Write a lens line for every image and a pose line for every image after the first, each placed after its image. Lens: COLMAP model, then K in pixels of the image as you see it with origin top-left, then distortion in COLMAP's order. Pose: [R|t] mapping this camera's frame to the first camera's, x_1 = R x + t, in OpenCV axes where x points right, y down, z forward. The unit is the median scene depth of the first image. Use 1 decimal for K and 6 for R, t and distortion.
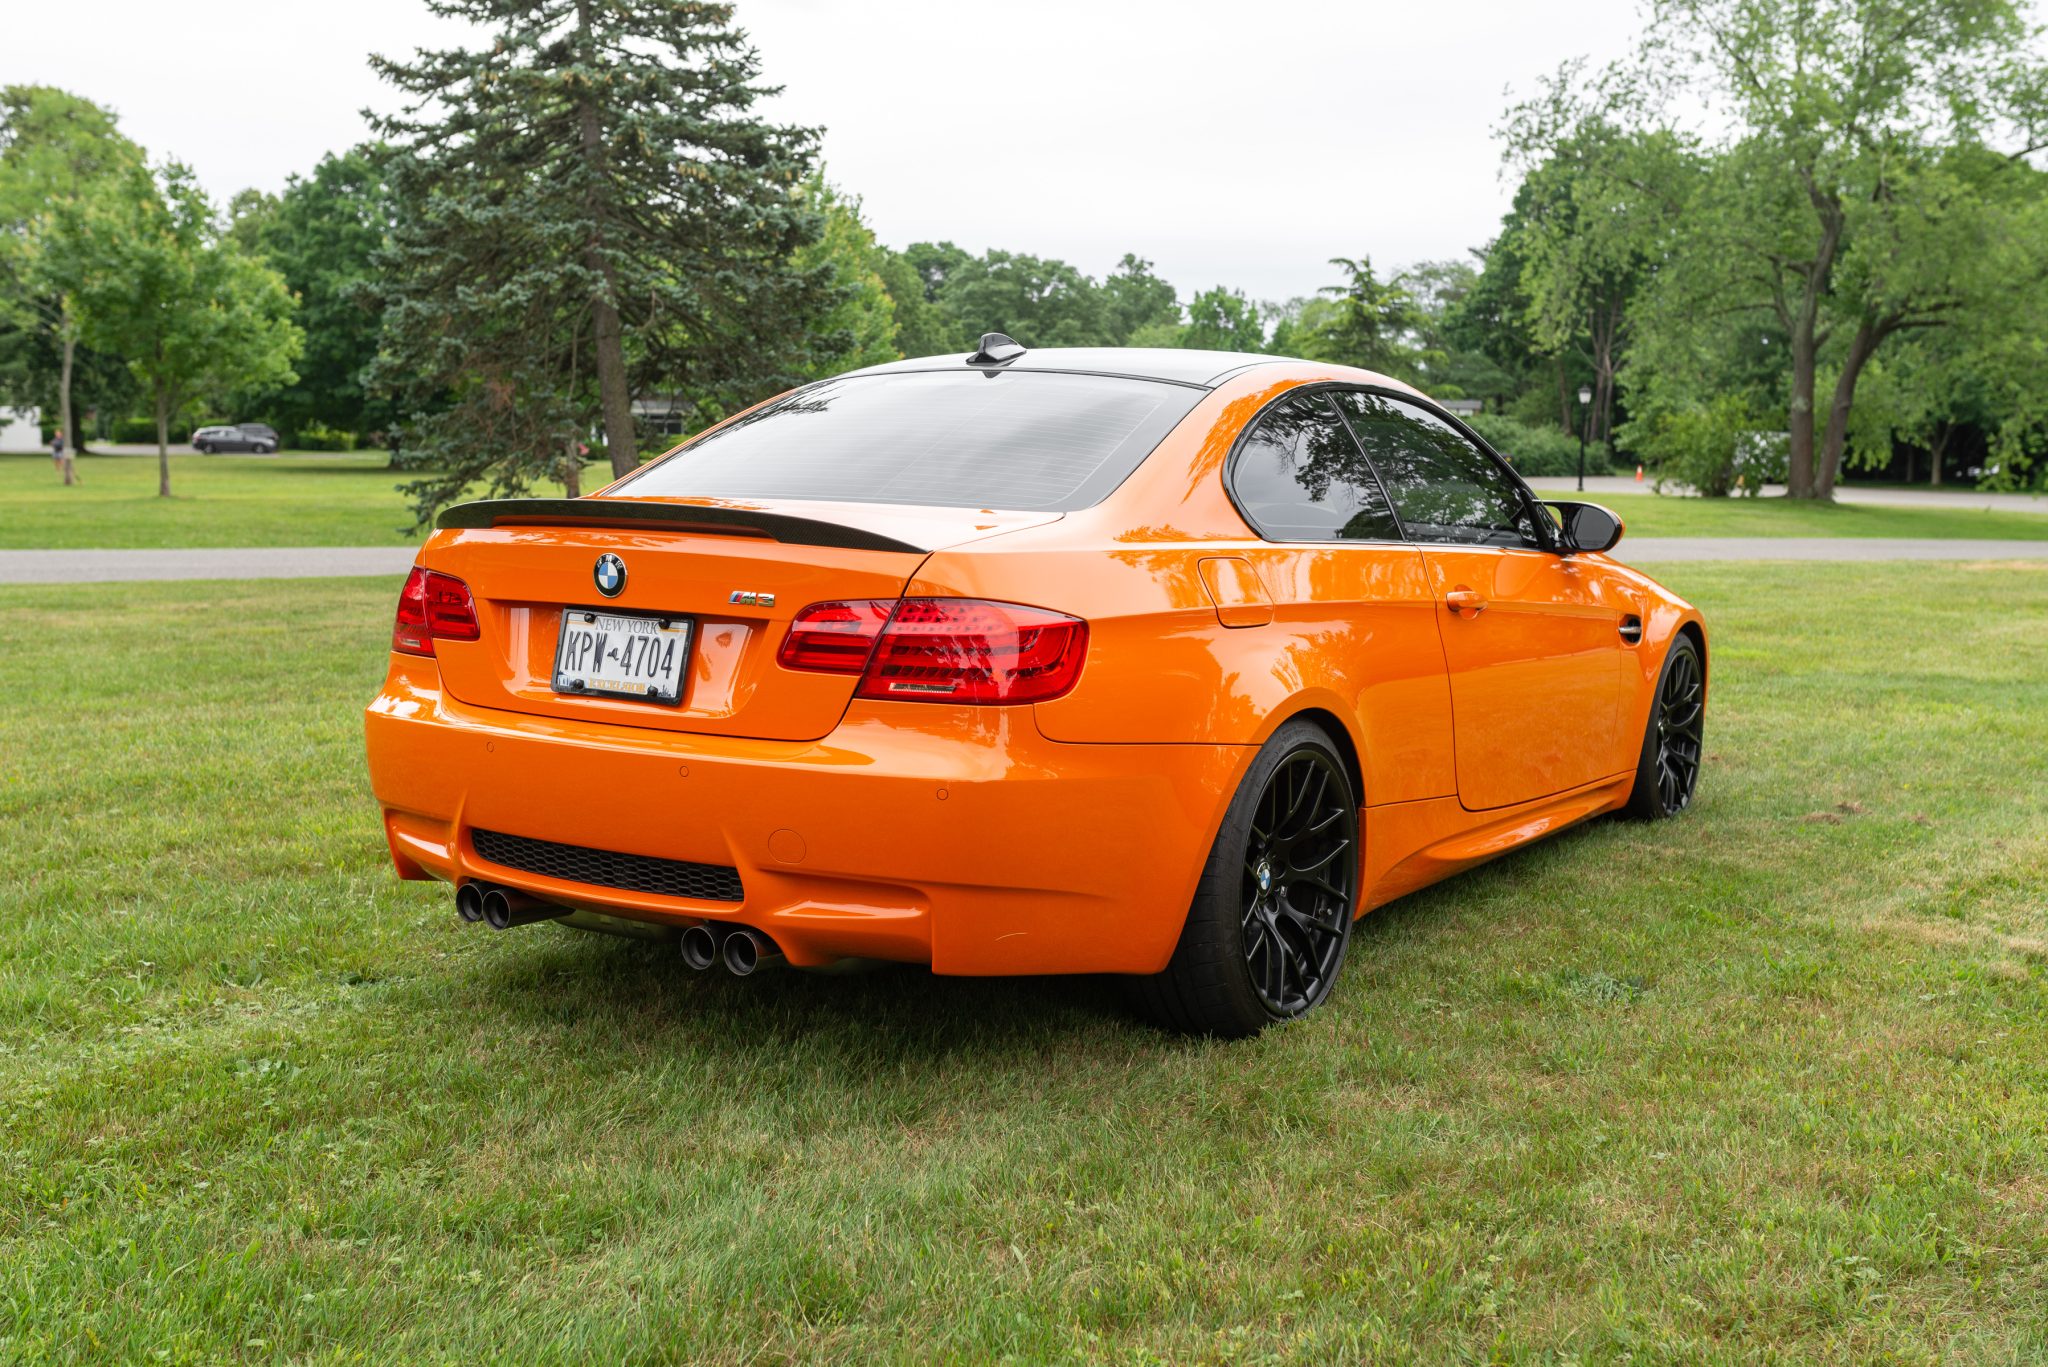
lens RADIAL K [[2077.4, 0, 1012.0], [0, 2077.4, 726.8], [0, 0, 1]] dist [-0.000020, -0.013976]
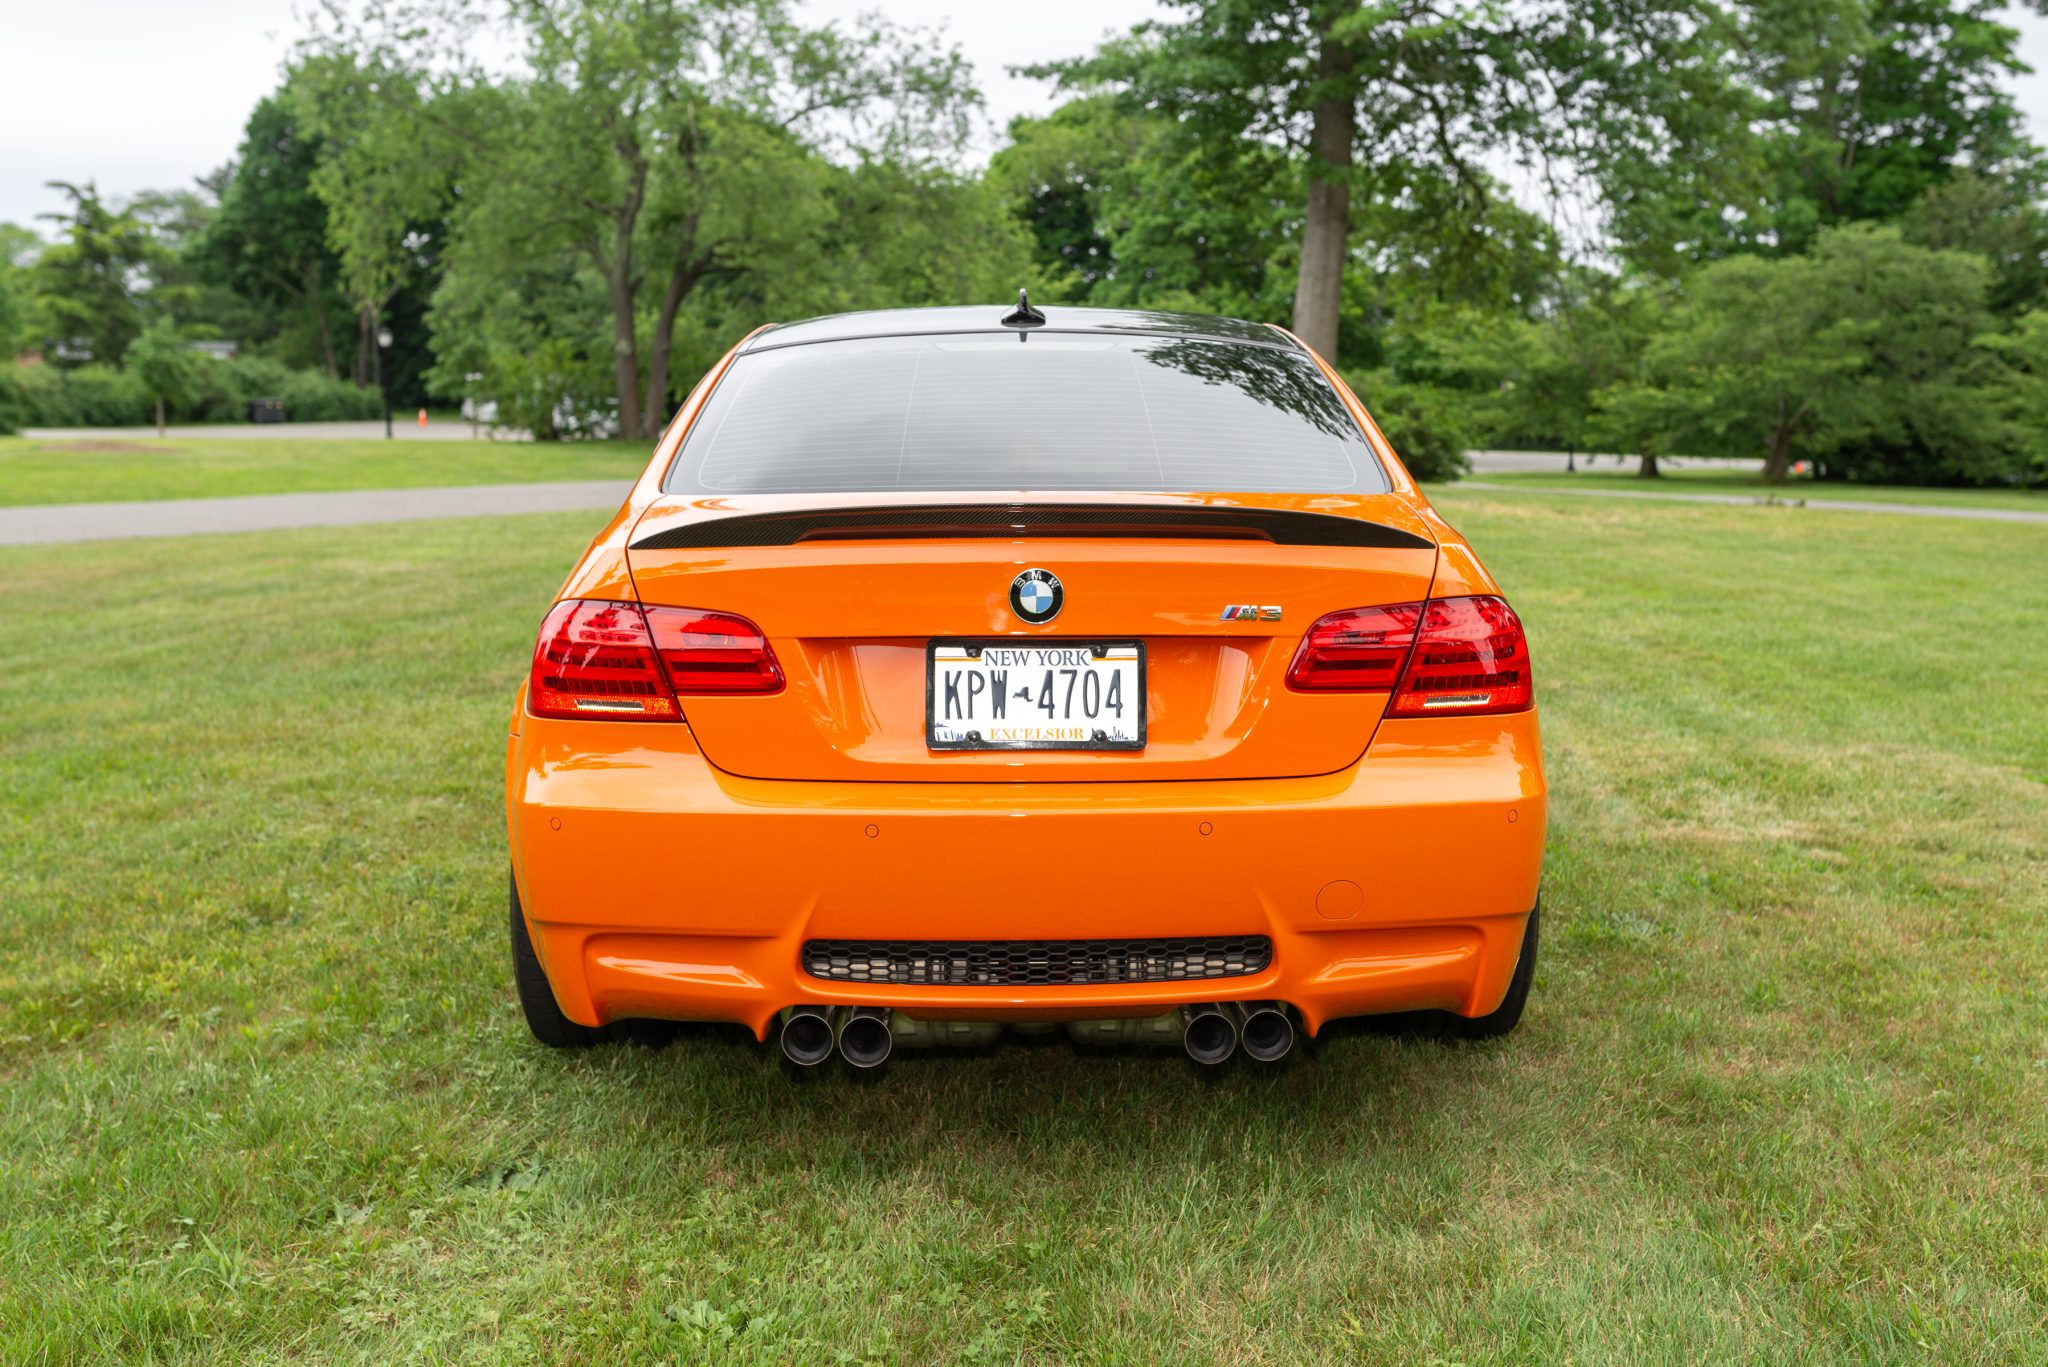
lens RADIAL K [[2125.3, 0, 1057.3], [0, 2125.3, 713.7], [0, 0, 1]] dist [0.002435, -0.003009]
pose [[0.826040, -0.097487, 0.555117, -0.497213], [0.087815, 0.995160, 0.044092, -0.049033], [-0.556729, 0.012326, 0.830603, 0.249320]]
